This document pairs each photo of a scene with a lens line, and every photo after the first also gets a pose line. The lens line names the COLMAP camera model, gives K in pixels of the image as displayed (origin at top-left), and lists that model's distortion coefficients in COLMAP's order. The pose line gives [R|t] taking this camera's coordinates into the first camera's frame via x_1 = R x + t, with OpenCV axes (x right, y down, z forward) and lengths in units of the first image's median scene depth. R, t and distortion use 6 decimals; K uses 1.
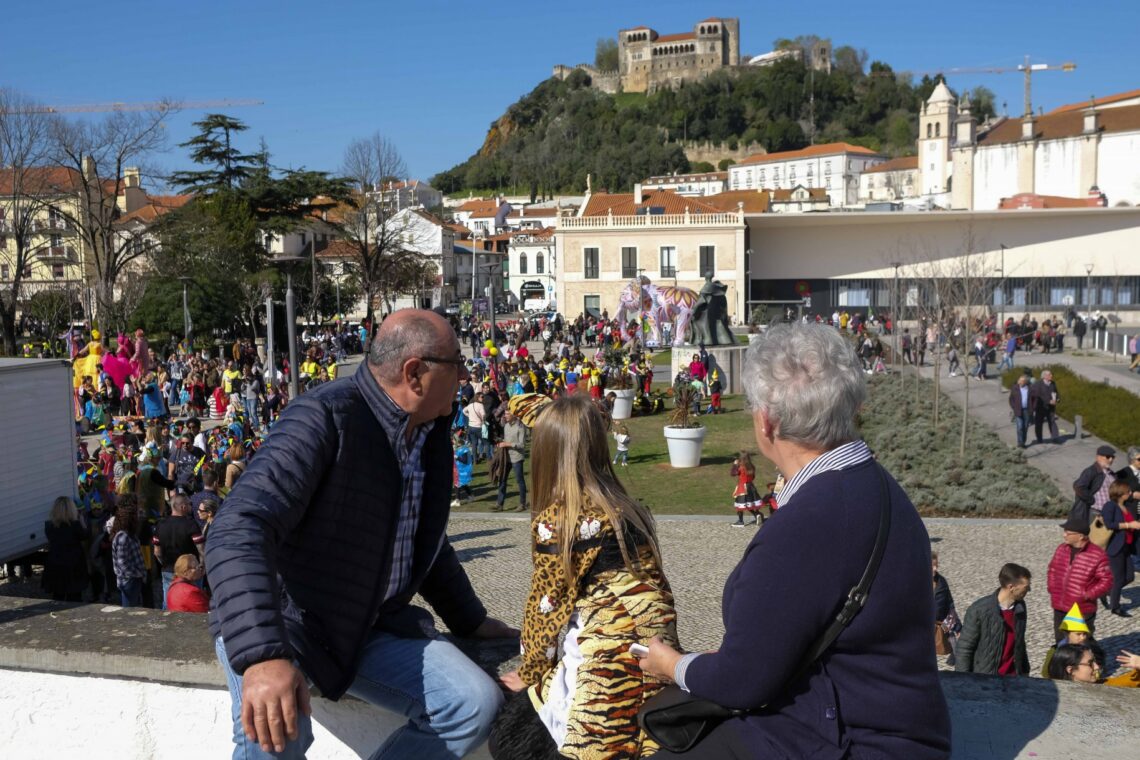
lens RADIAL K [[1147.3, 0, 566.9], [0, 1147.3, 376.6], [0, 0, 1]] dist [-0.023248, 0.000000]
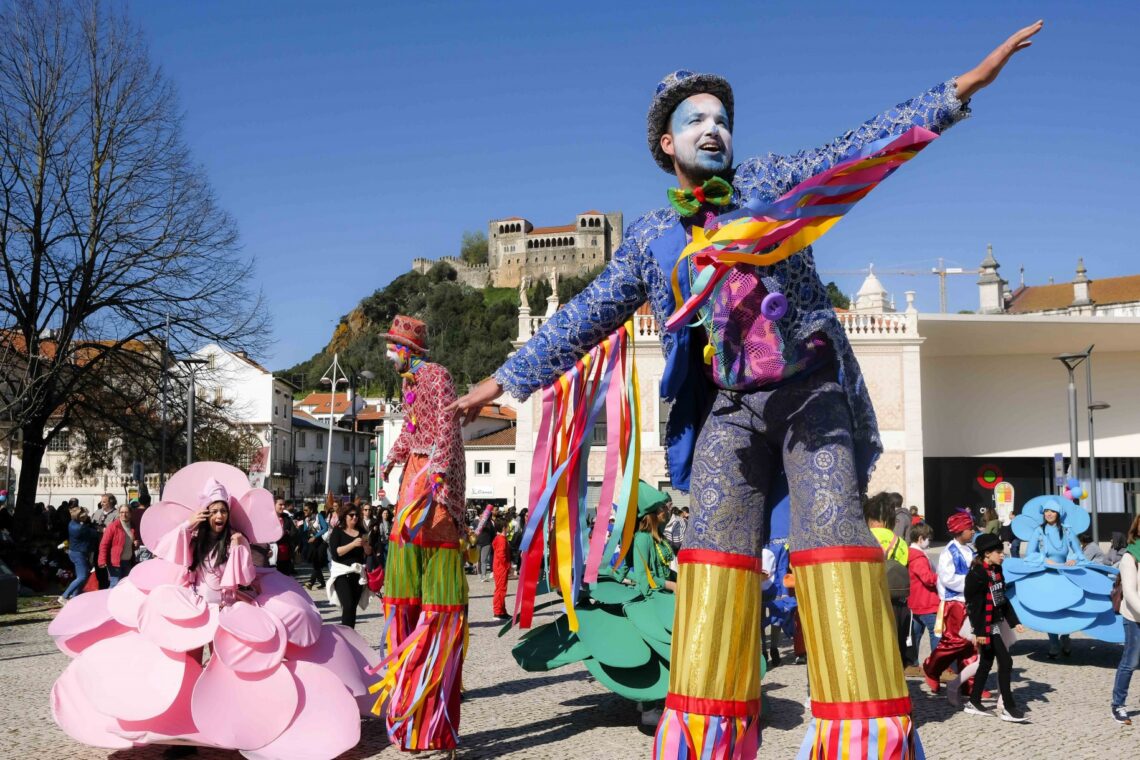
lens RADIAL K [[1147.3, 0, 574.2], [0, 1147.3, 386.4], [0, 0, 1]] dist [-0.023248, 0.000000]
pose [[0.989245, 0.029499, 0.143265, -0.016710], [-0.002080, 0.982191, -0.187874, -0.006530], [-0.146256, 0.185556, 0.971688, 0.167657]]
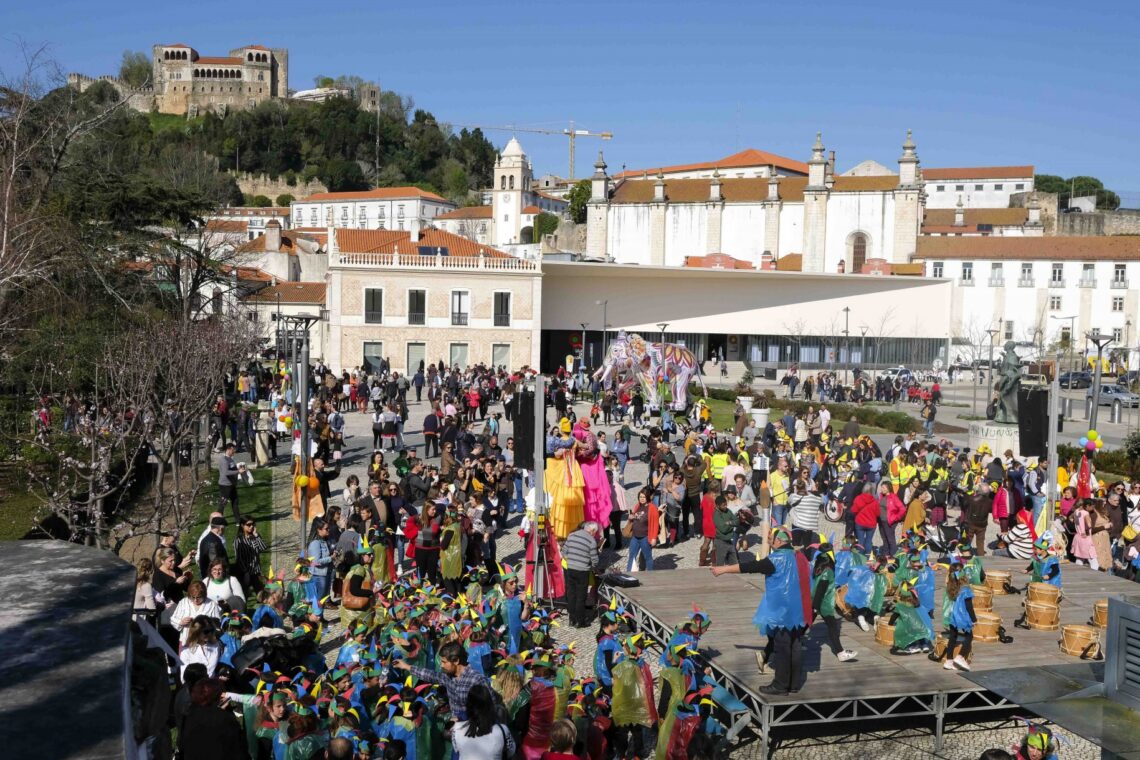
lens RADIAL K [[1147.3, 0, 578.7], [0, 1147.3, 383.1], [0, 0, 1]] dist [-0.023248, 0.000000]
pose [[0.892772, 0.008770, 0.450424, -0.072777], [0.004585, 0.999582, -0.028552, -0.004160], [-0.450486, 0.027555, 0.892358, 0.043450]]
